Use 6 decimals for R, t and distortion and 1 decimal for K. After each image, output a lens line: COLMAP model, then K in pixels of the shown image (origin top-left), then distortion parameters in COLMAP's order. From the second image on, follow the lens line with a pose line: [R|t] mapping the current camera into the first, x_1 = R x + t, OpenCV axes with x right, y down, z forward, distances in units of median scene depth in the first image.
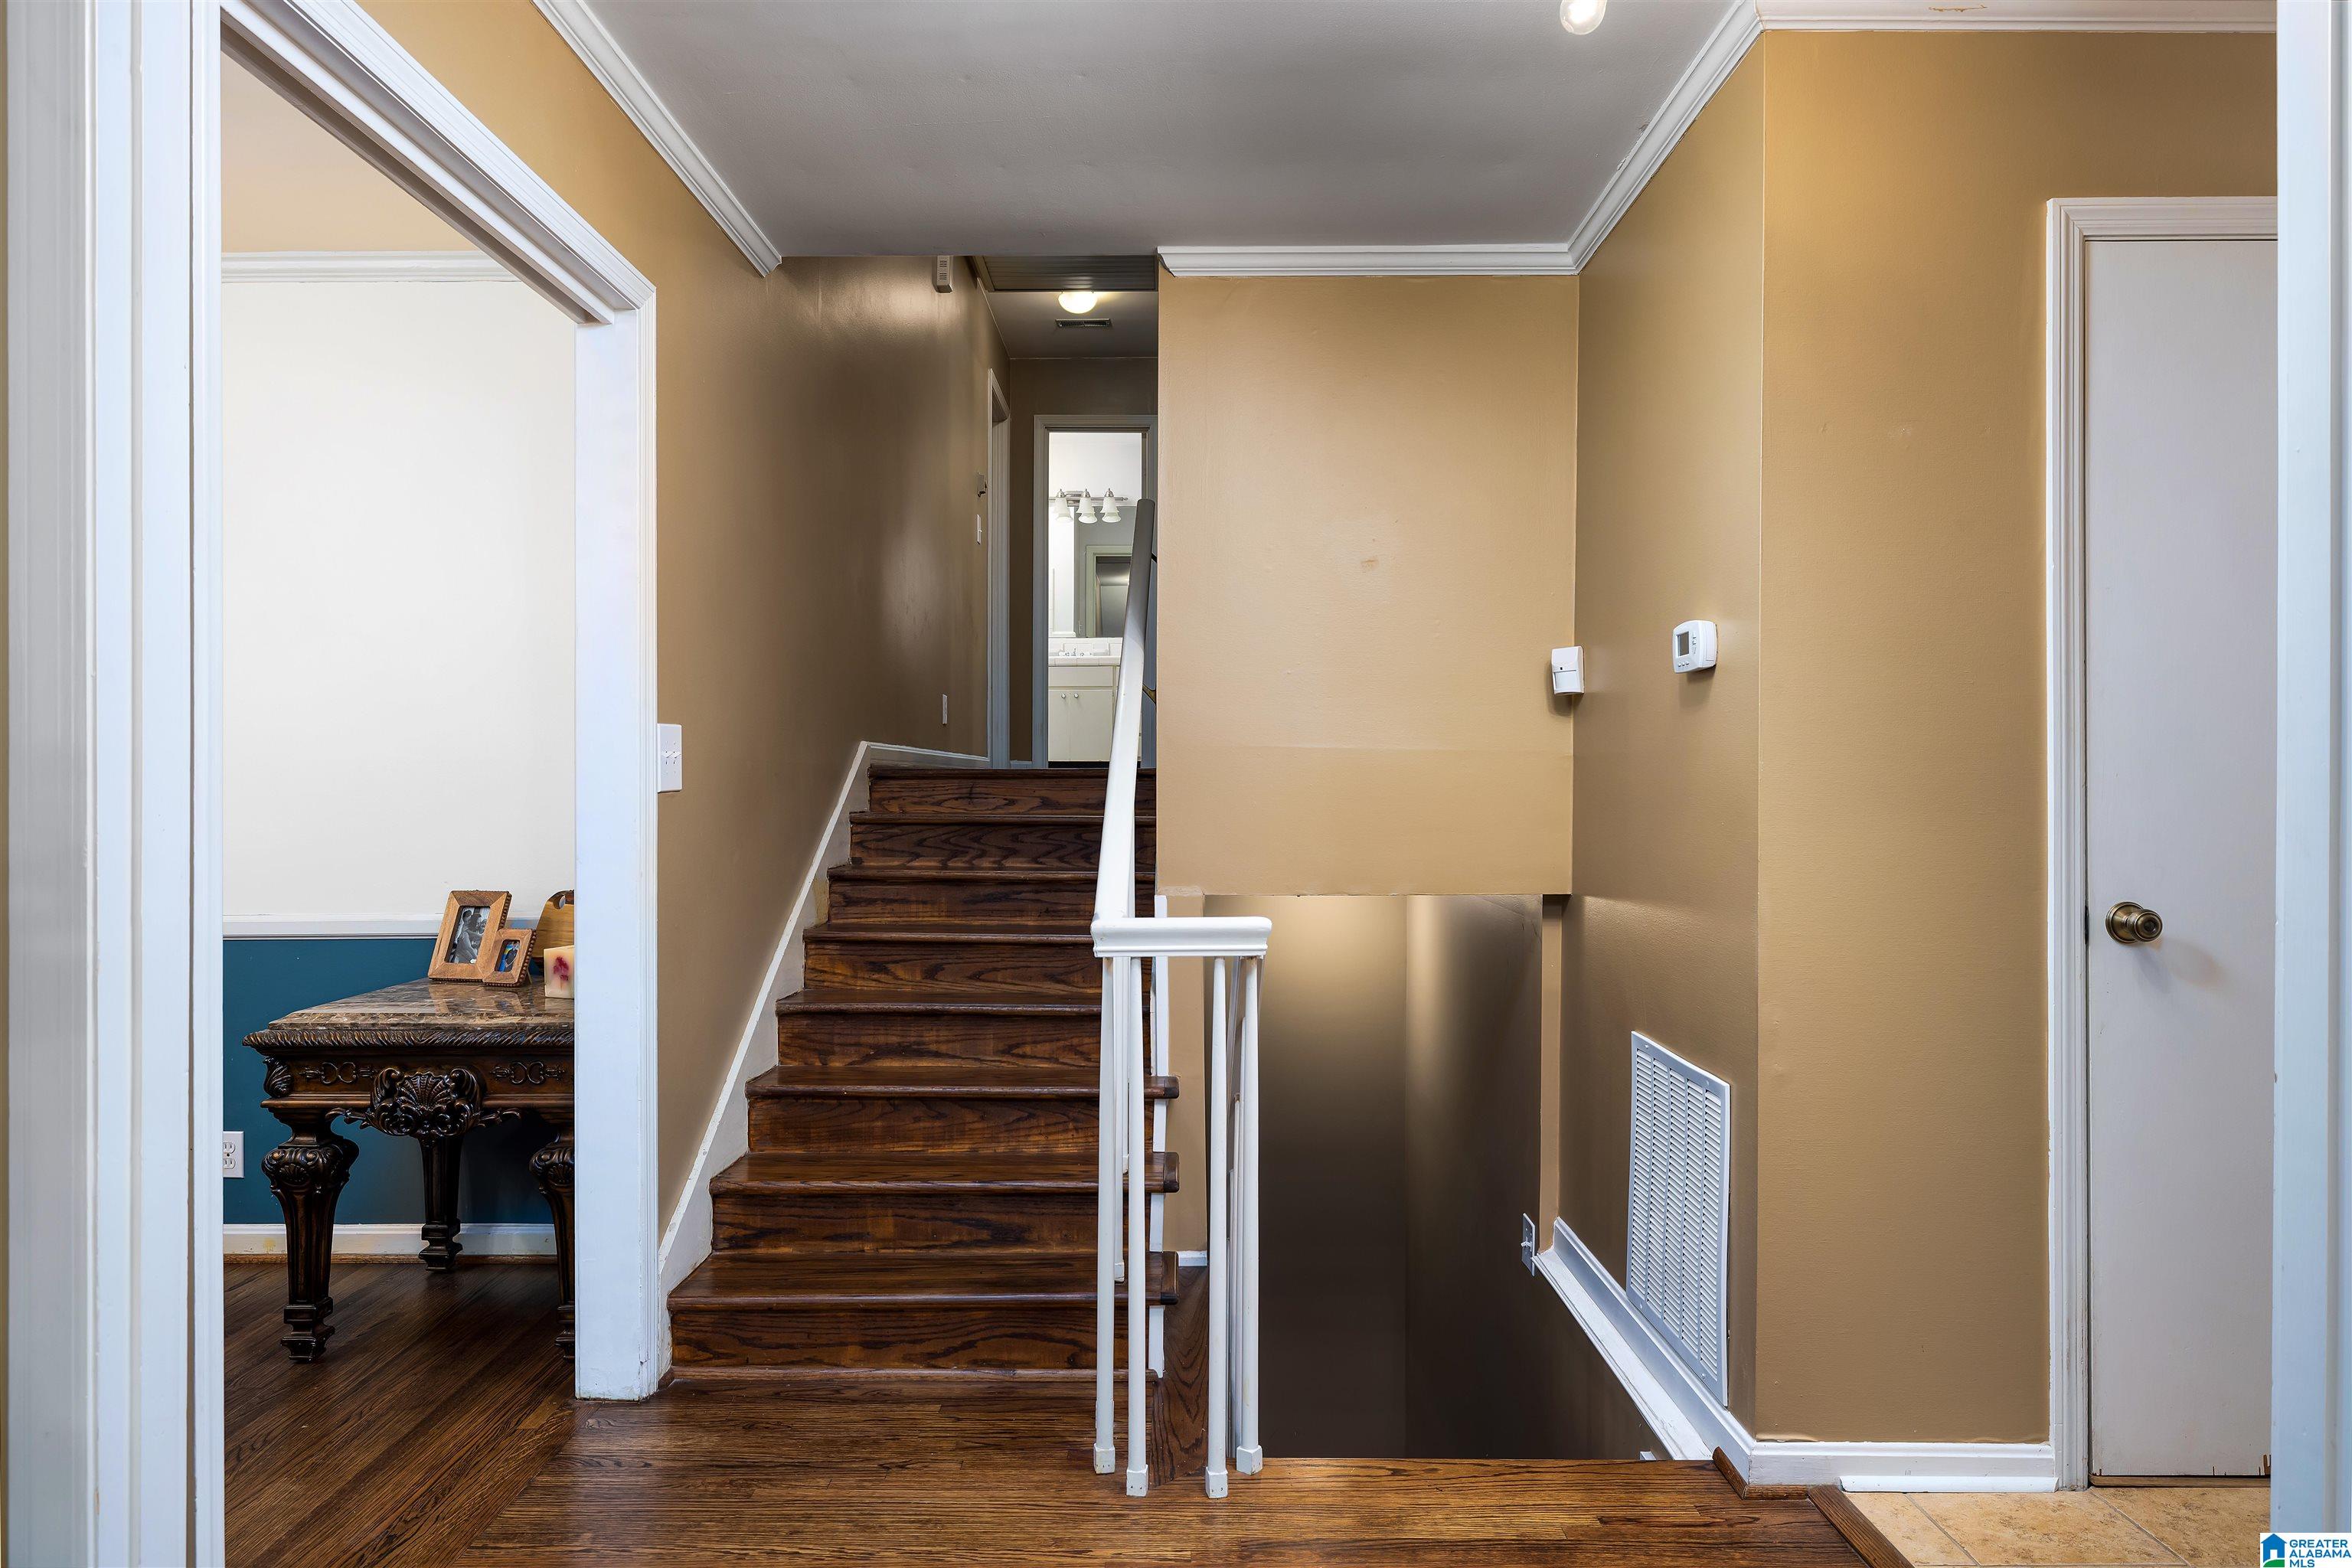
lens RADIAL K [[1493.5, 0, 1179.6], [0, 1493.5, 785.5], [0, 0, 1]] dist [-0.005420, -0.000032]
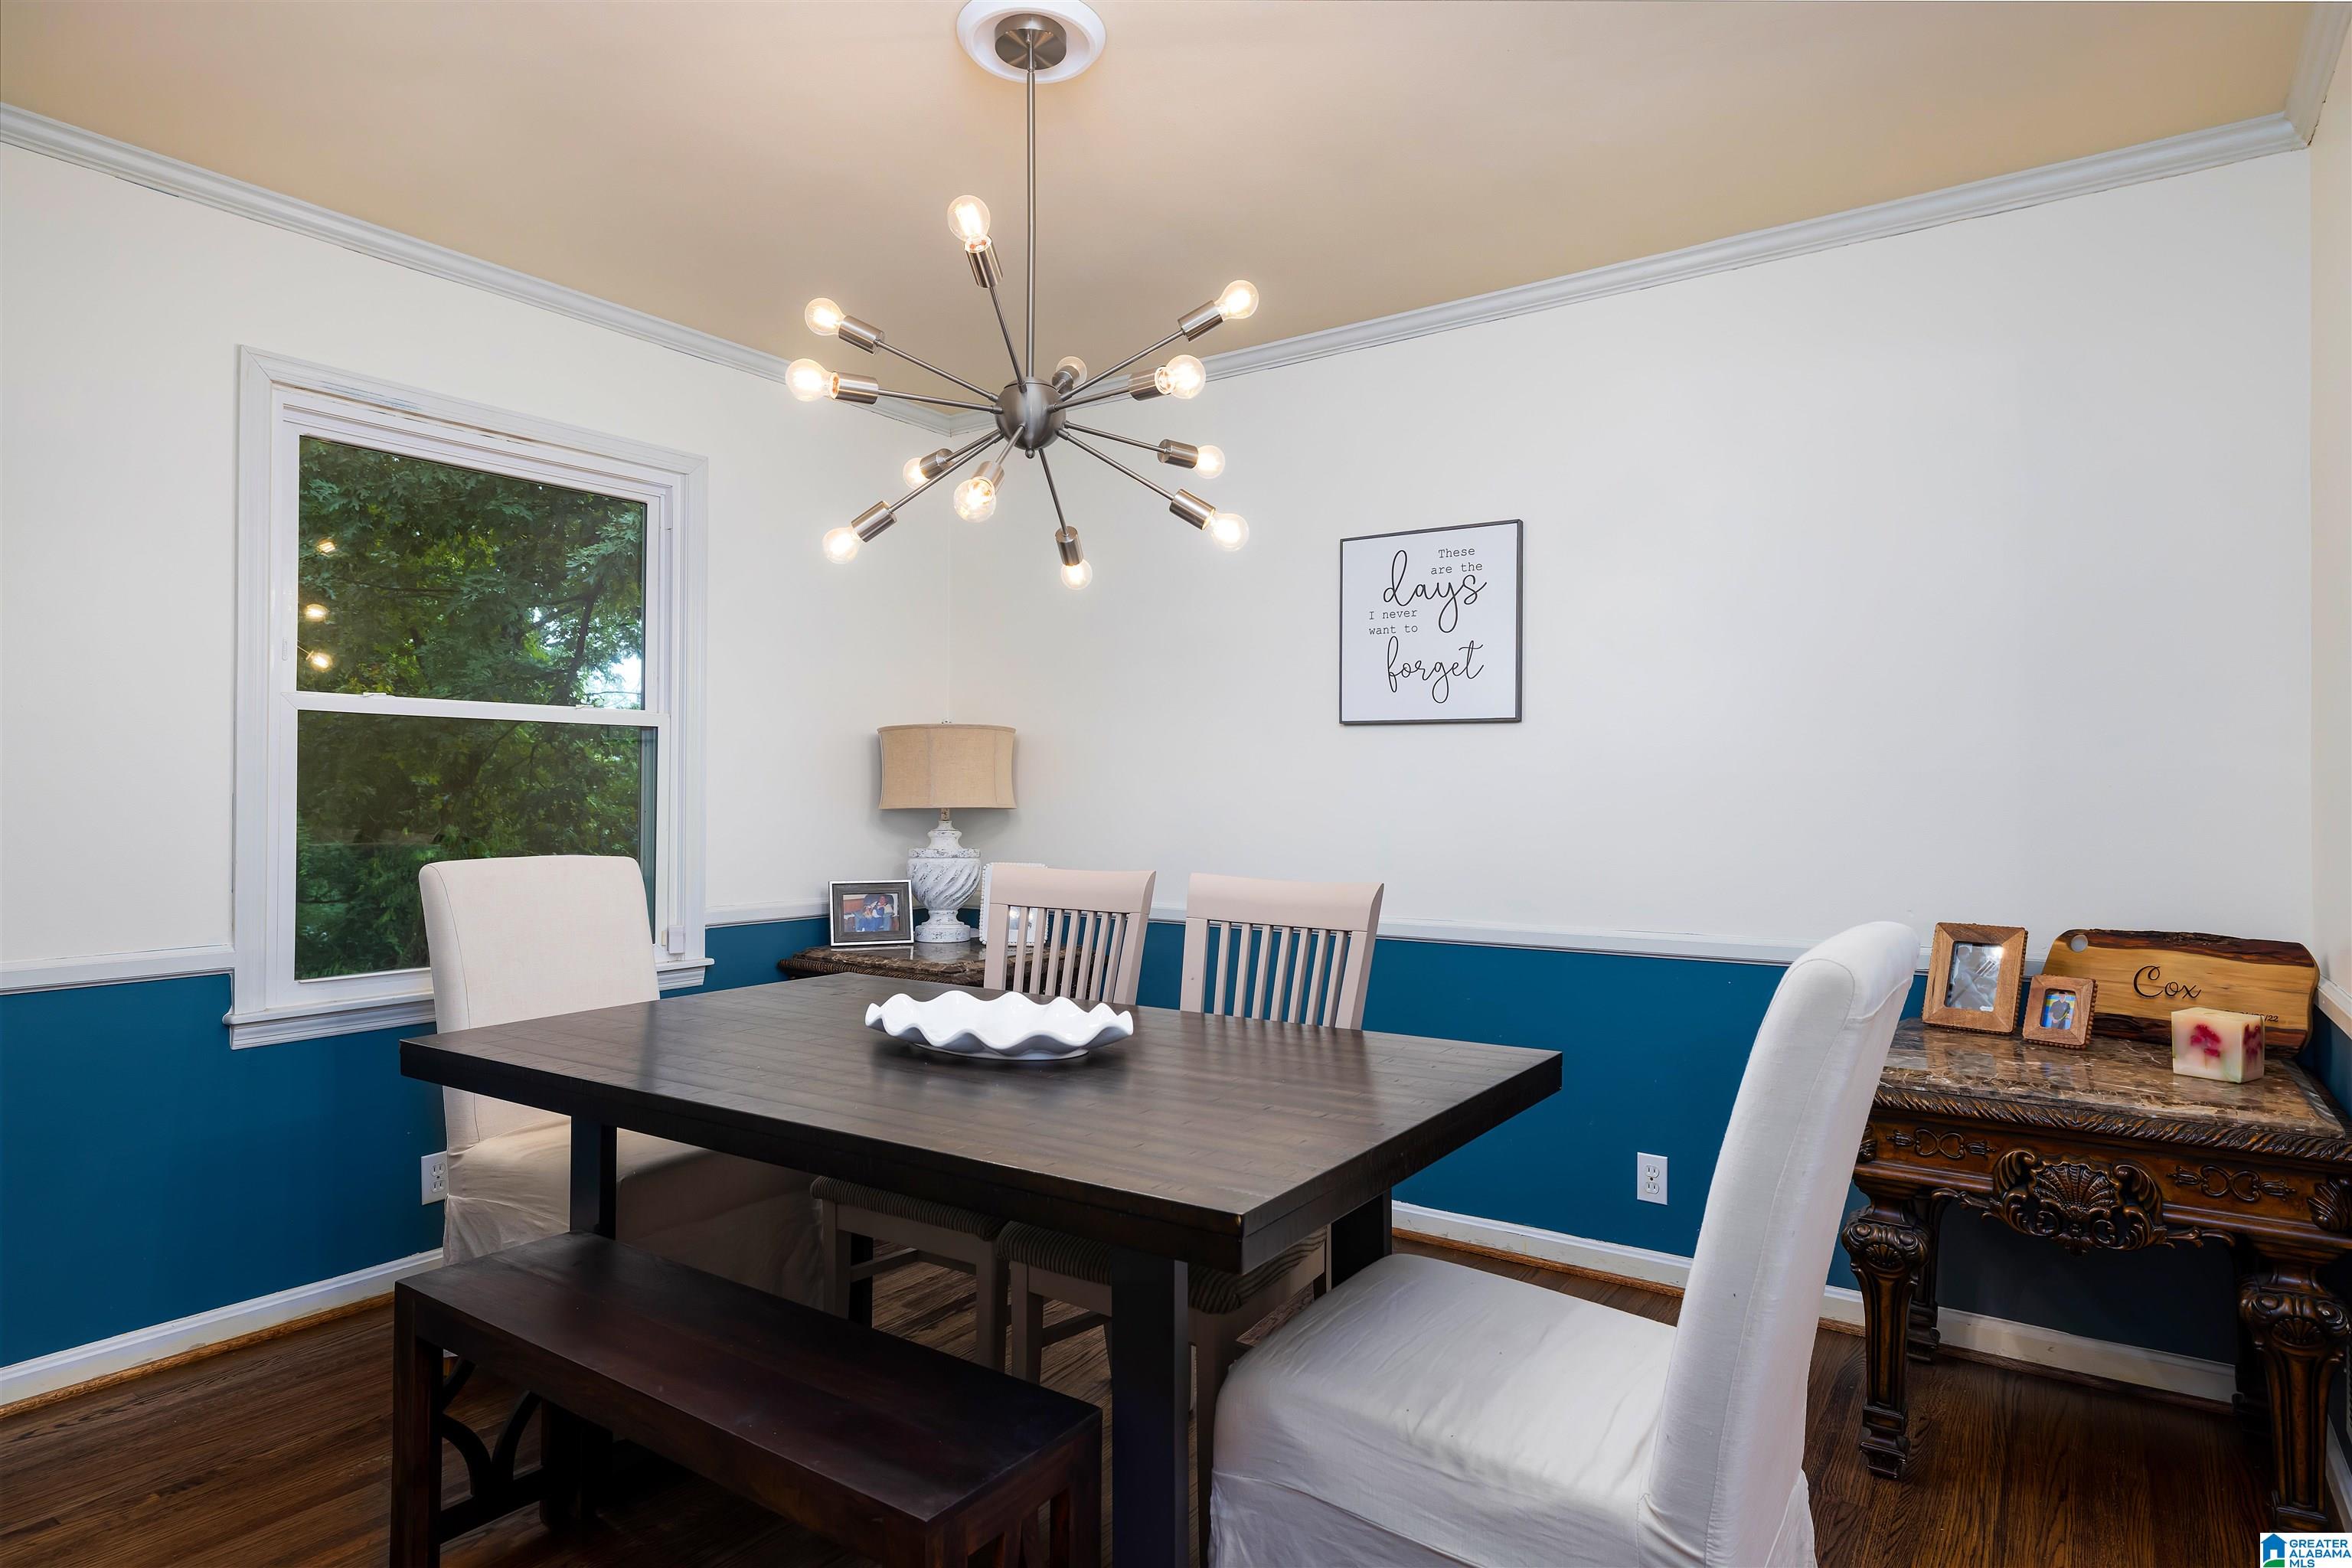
lens RADIAL K [[1284.0, 0, 1184.9], [0, 1284.0, 789.6], [0, 0, 1]] dist [-0.003509, -0.000643]
pose [[0.816006, 0.000147, -0.578044, -0.494204], [-0.004667, 0.999969, -0.006334, 0.000316], [0.578025, 0.007866, 0.815981, 0.167265]]
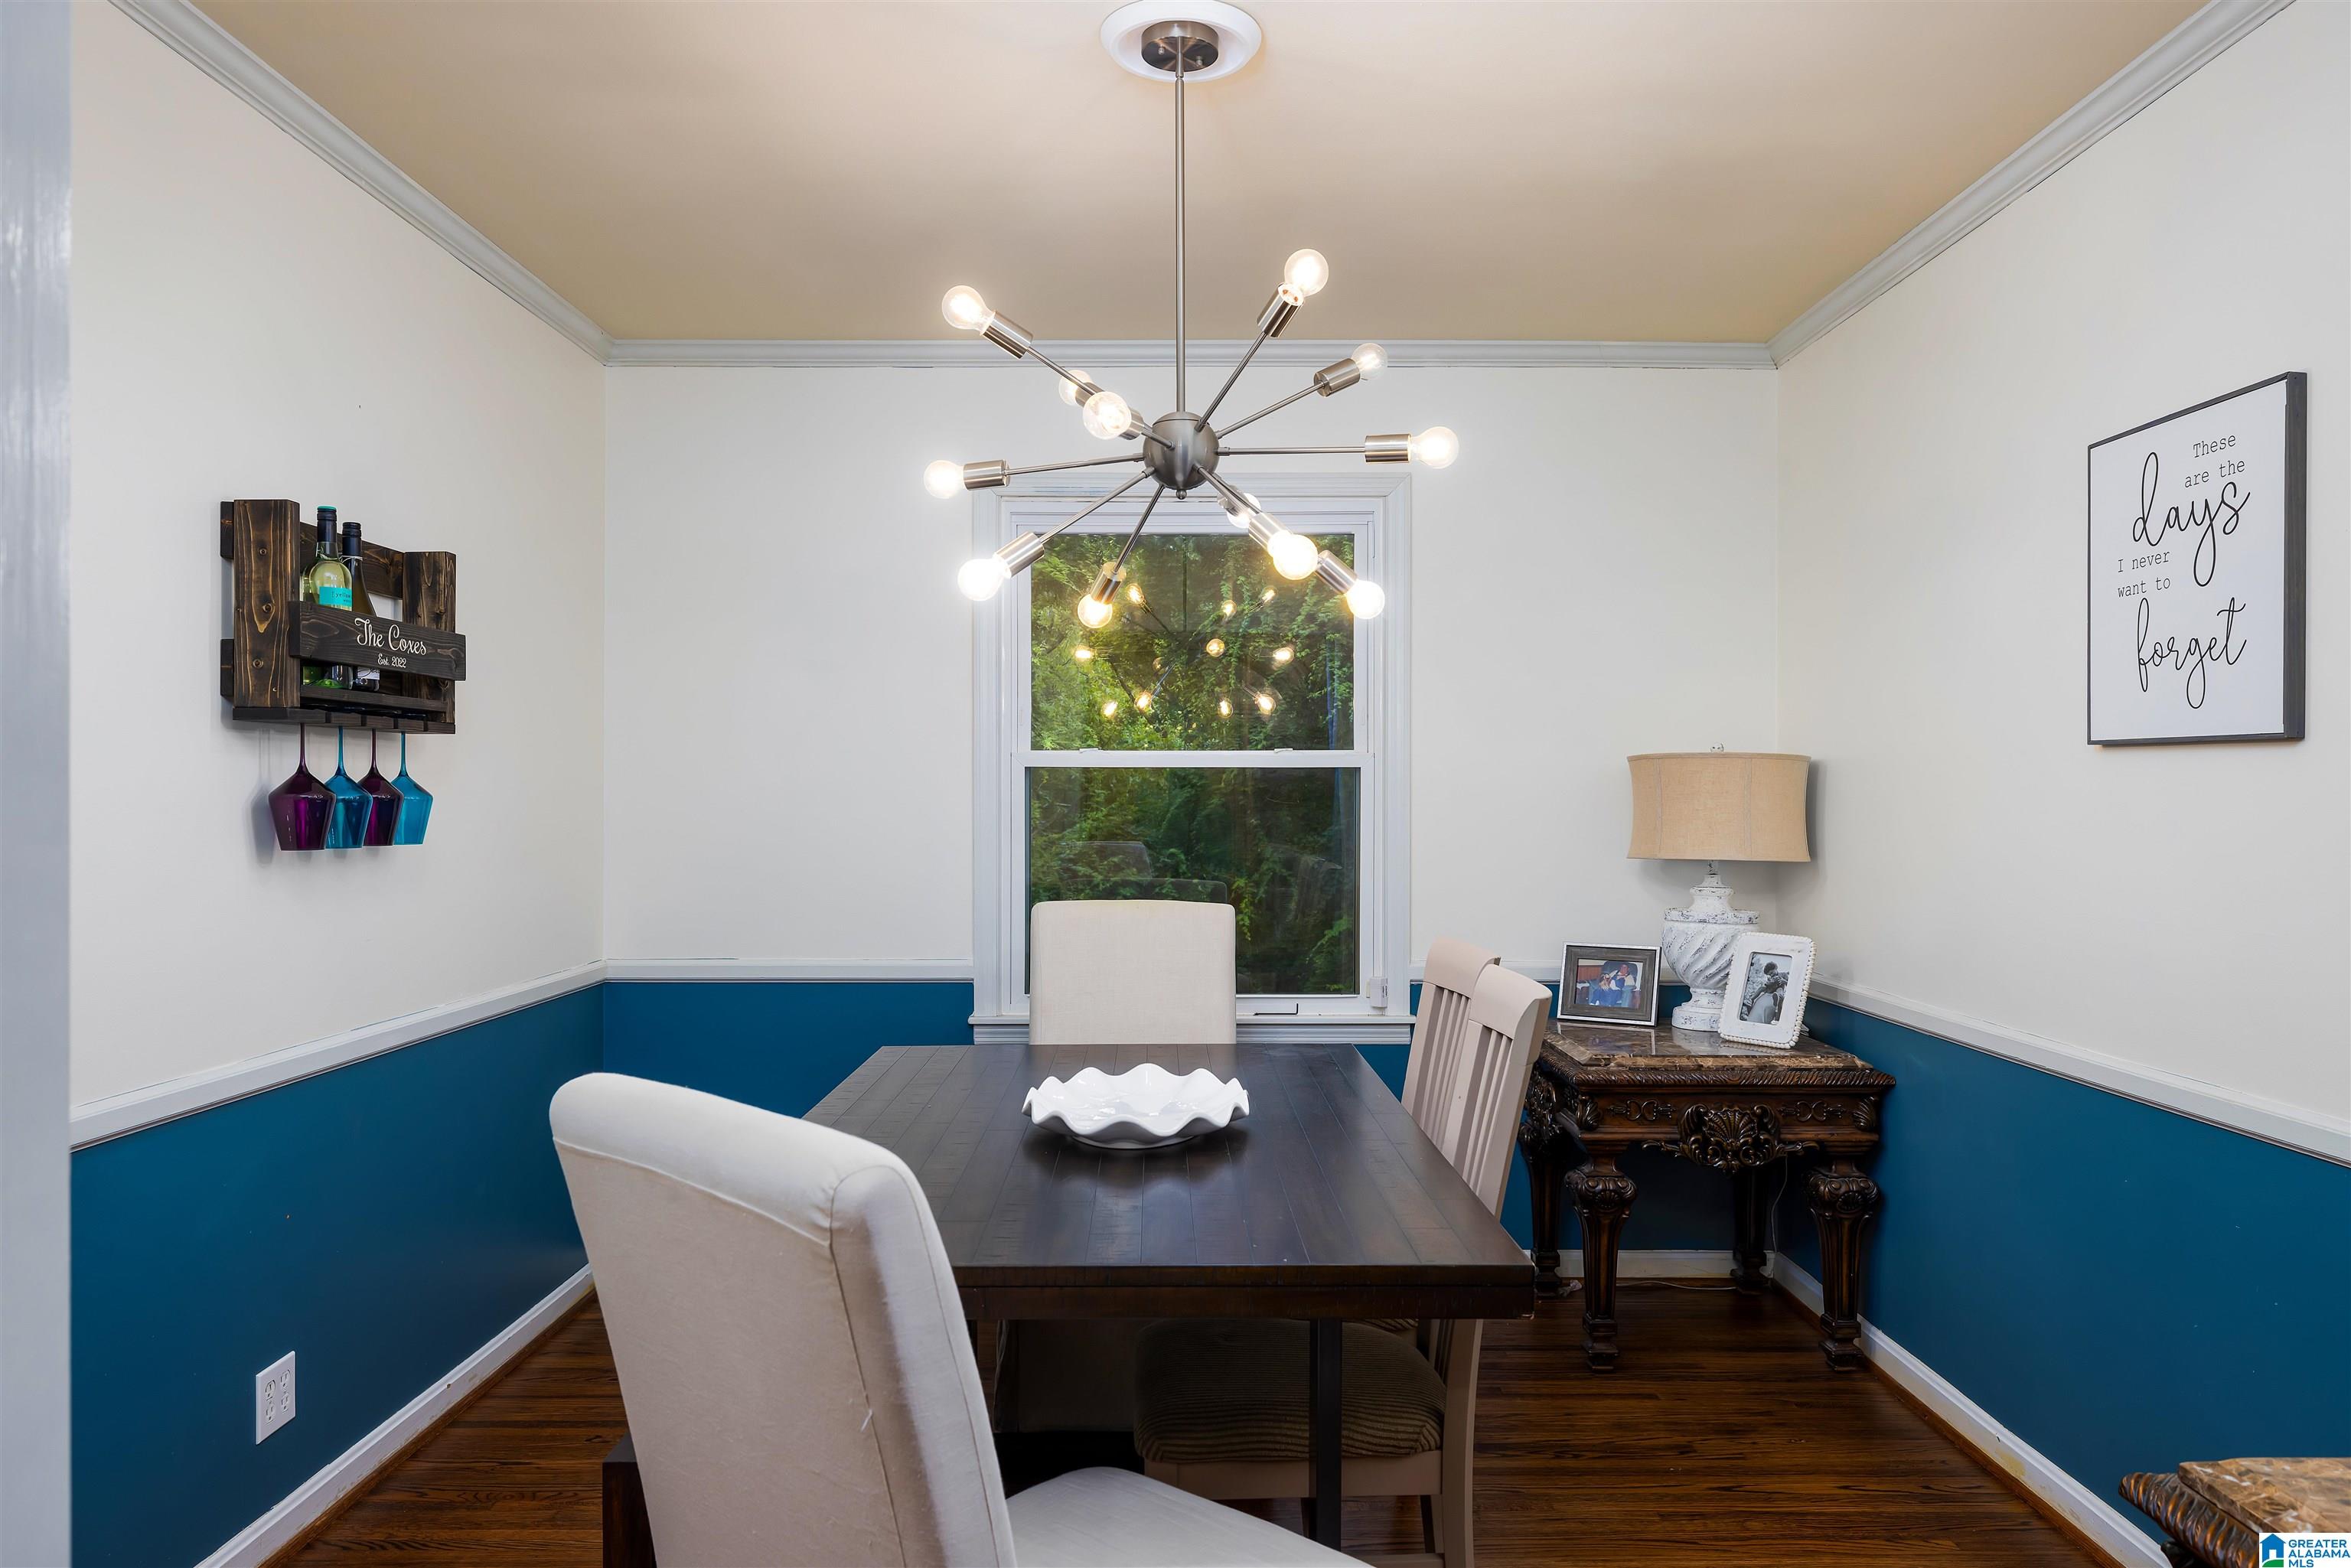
lens RADIAL K [[1606.5, 0, 1186.7], [0, 1606.5, 794.9], [0, 0, 1]] dist [-0.009555, 0.000108]
pose [[0.014138, -0.003482, -0.999894, -0.153010], [-0.006537, 0.999972, -0.003574, -0.033956], [0.999879, 0.006587, 0.014115, 0.696500]]
